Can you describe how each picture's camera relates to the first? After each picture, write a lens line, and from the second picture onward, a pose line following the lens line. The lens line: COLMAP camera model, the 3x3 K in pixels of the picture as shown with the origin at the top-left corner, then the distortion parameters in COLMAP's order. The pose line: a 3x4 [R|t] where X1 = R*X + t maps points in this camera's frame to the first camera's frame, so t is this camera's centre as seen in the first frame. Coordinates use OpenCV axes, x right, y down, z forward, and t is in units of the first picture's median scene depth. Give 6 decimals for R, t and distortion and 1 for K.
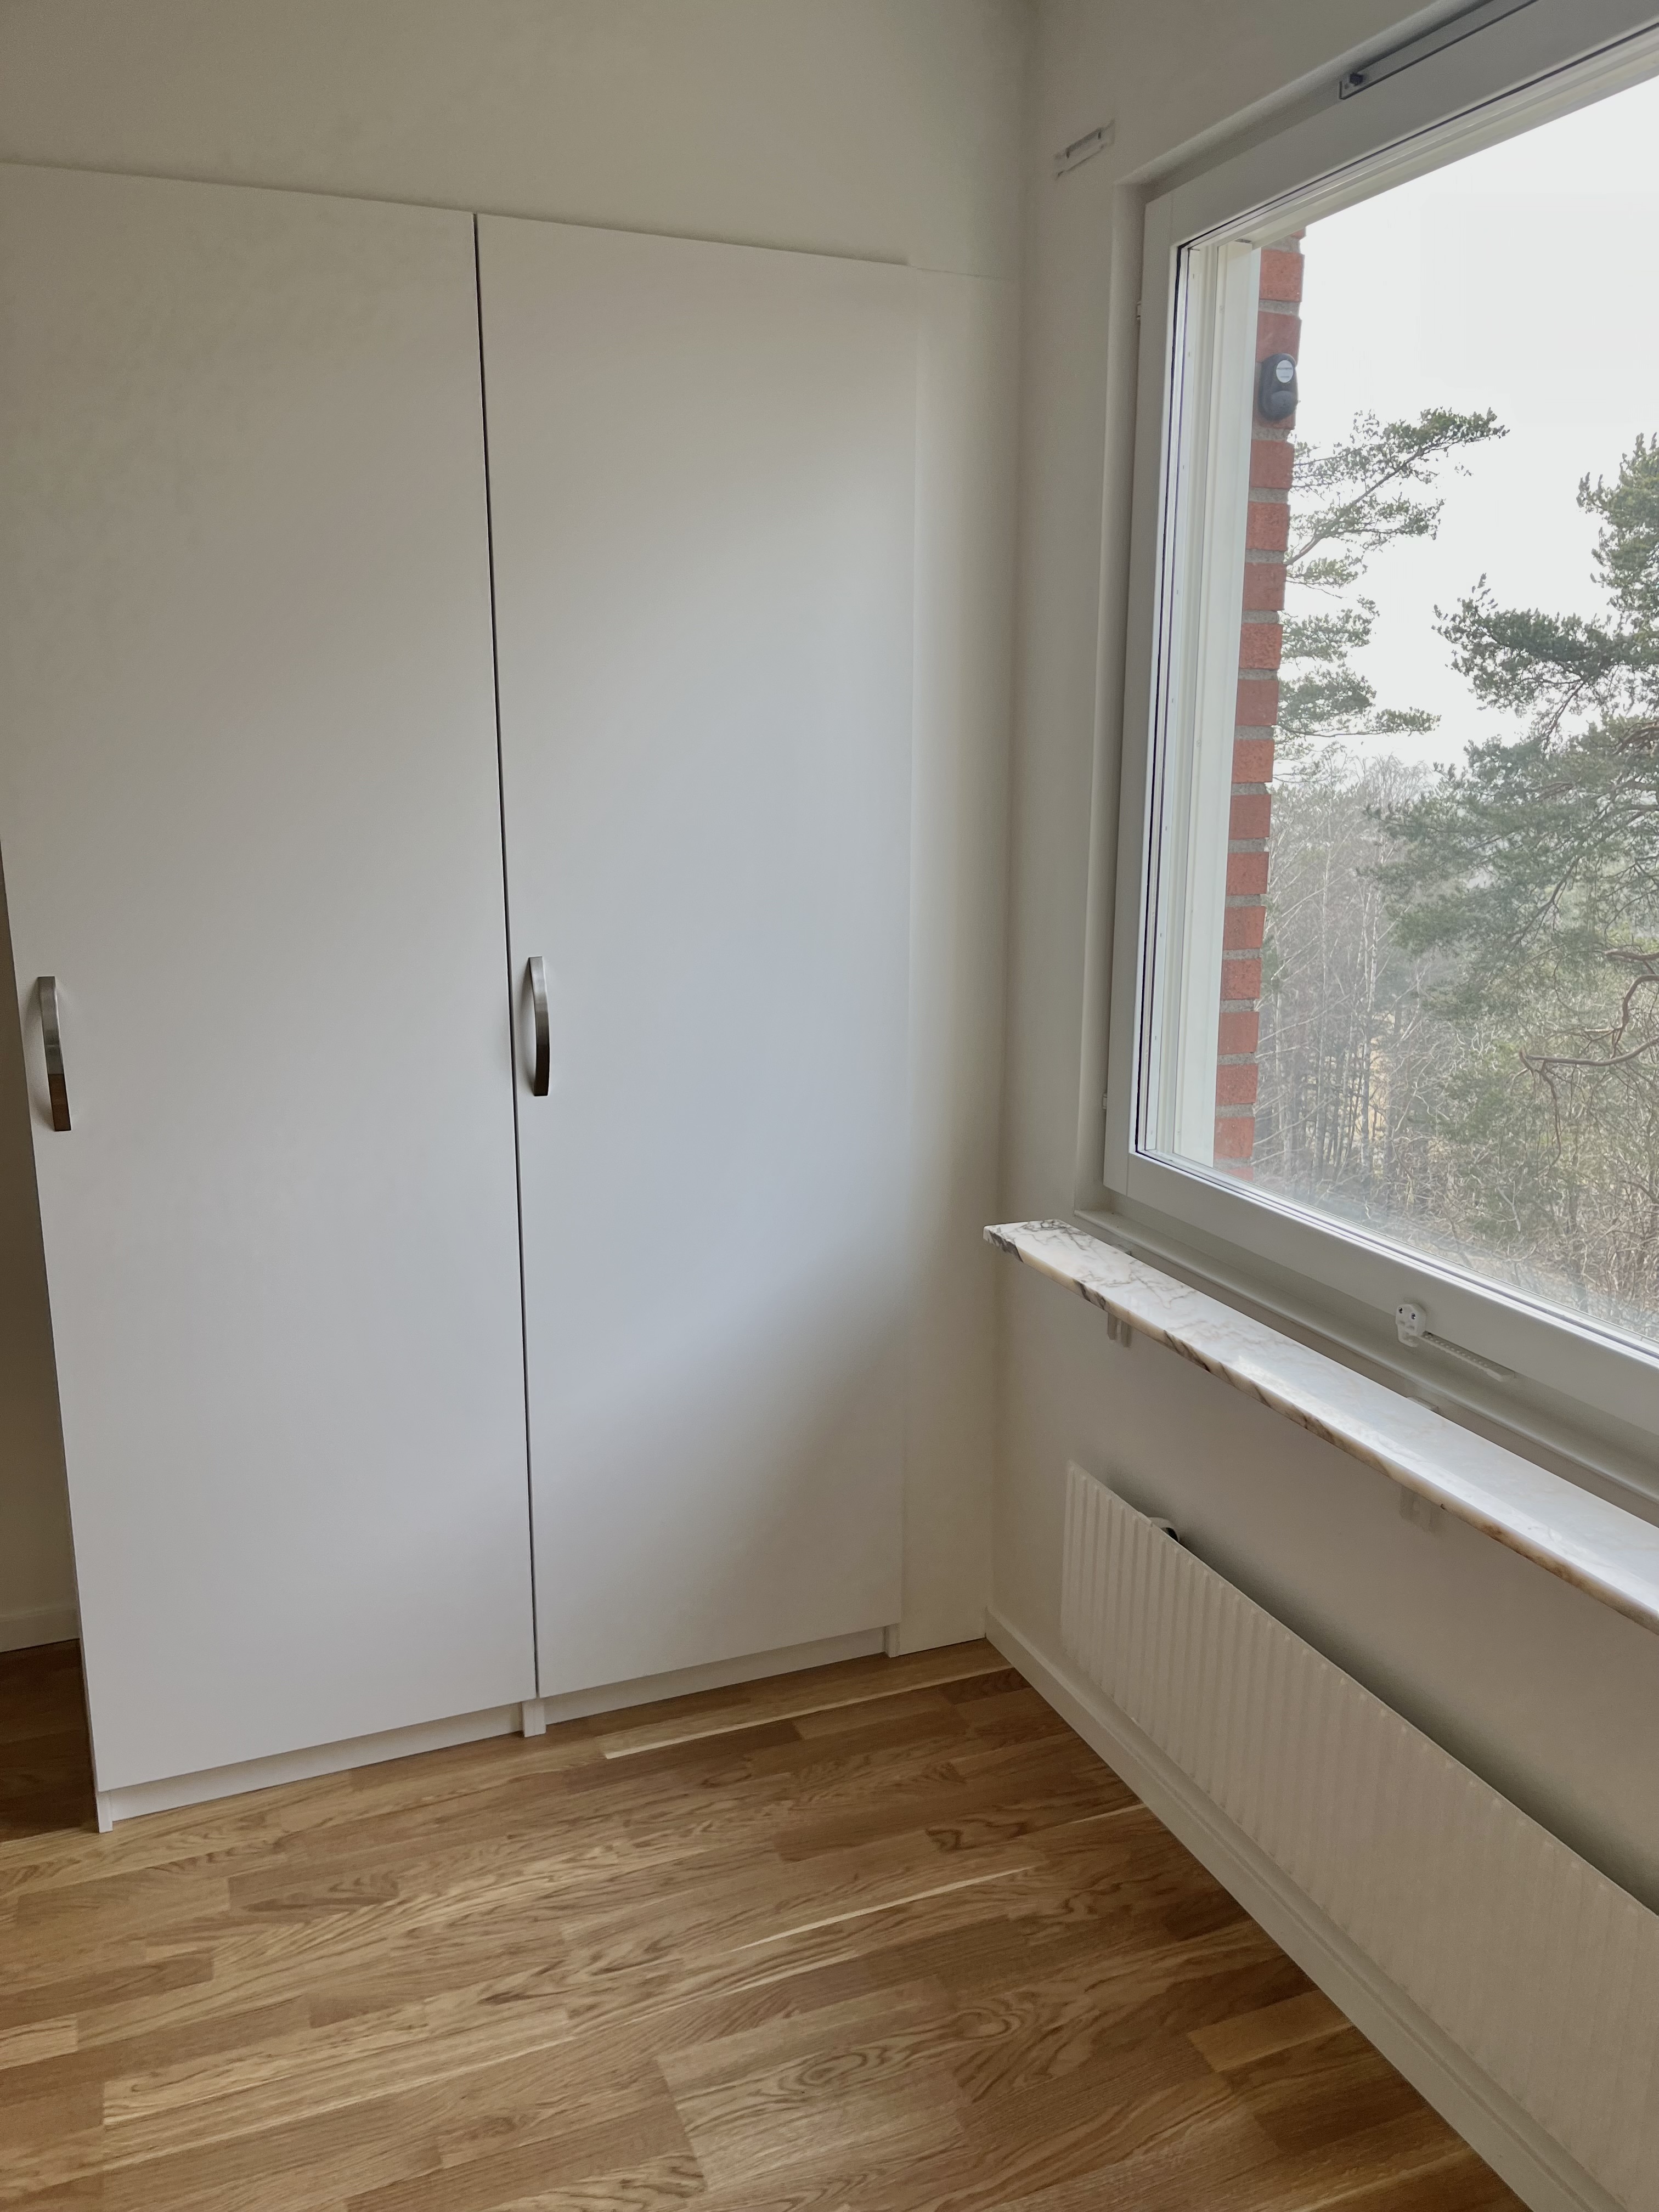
lens RADIAL K [[1695.9, 0, 809.0], [0, 1695.9, 1114.3], [0, 0, 1]] dist [0.077475, -0.118685]
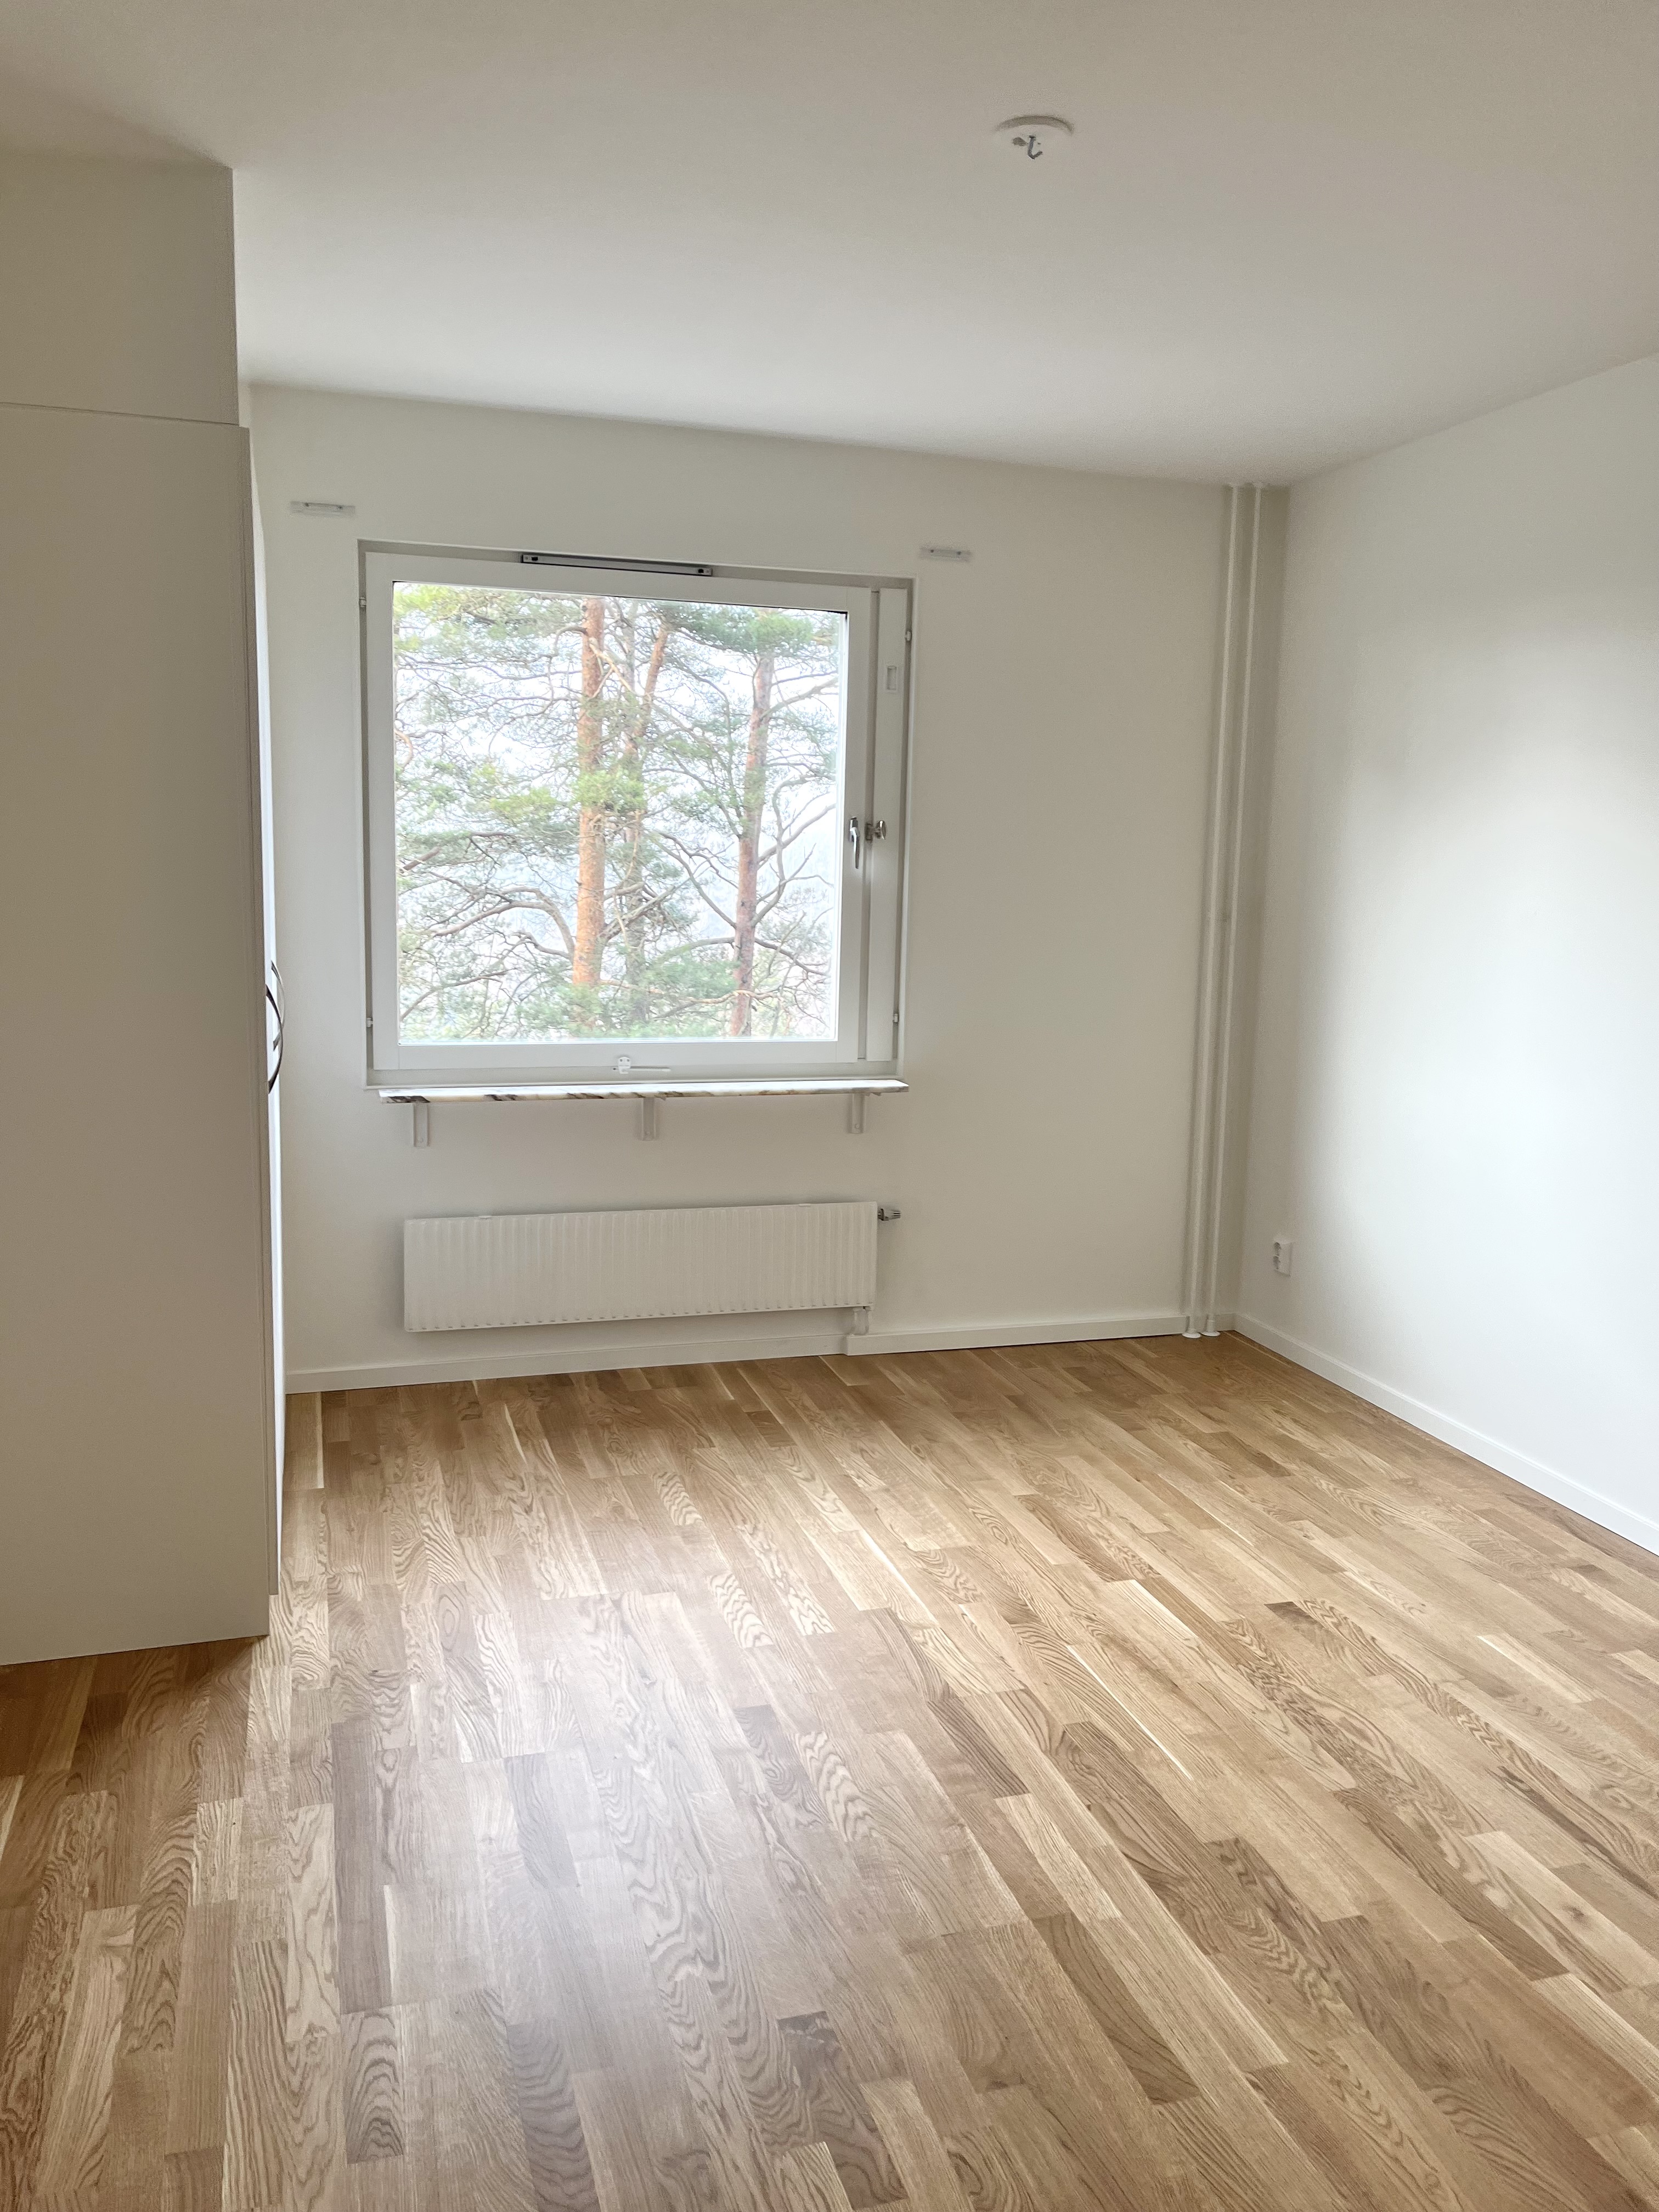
lens RADIAL K [[1695.9, 0, 809.0], [0, 1695.9, 1114.3], [0, 0, 1]] dist [0.077475, -0.118685]
pose [[0.085151, -0.149826, 0.985039, -1.760482], [0.199975, 0.971083, 0.130417, -0.062931], [-0.976094, 0.185878, 0.112650, 0.406772]]
